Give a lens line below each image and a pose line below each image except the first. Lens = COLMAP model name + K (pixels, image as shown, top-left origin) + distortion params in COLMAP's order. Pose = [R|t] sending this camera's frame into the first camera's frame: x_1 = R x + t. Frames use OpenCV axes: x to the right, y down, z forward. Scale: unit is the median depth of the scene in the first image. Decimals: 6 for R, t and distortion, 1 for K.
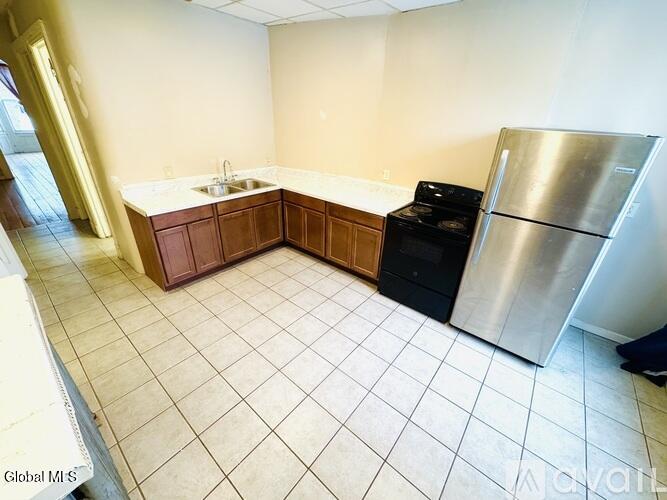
lens RADIAL K [[267.0, 0, 337.1], [0, 267.0, 247.6], [0, 0, 1]] dist [-0.003069, 0.000278]
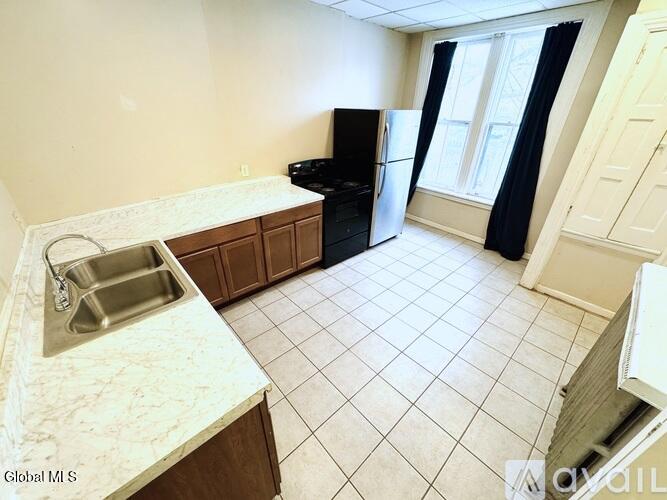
lens RADIAL K [[267.0, 0, 334.5], [0, 267.0, 251.9], [0, 0, 1]] dist [-0.003069, 0.000278]
pose [[0.147449, -0.503287, 0.851446, -0.749797], [0.427489, 0.808724, 0.404004, -0.320248], [-0.891915, 0.304414, 0.334396, 0.581913]]
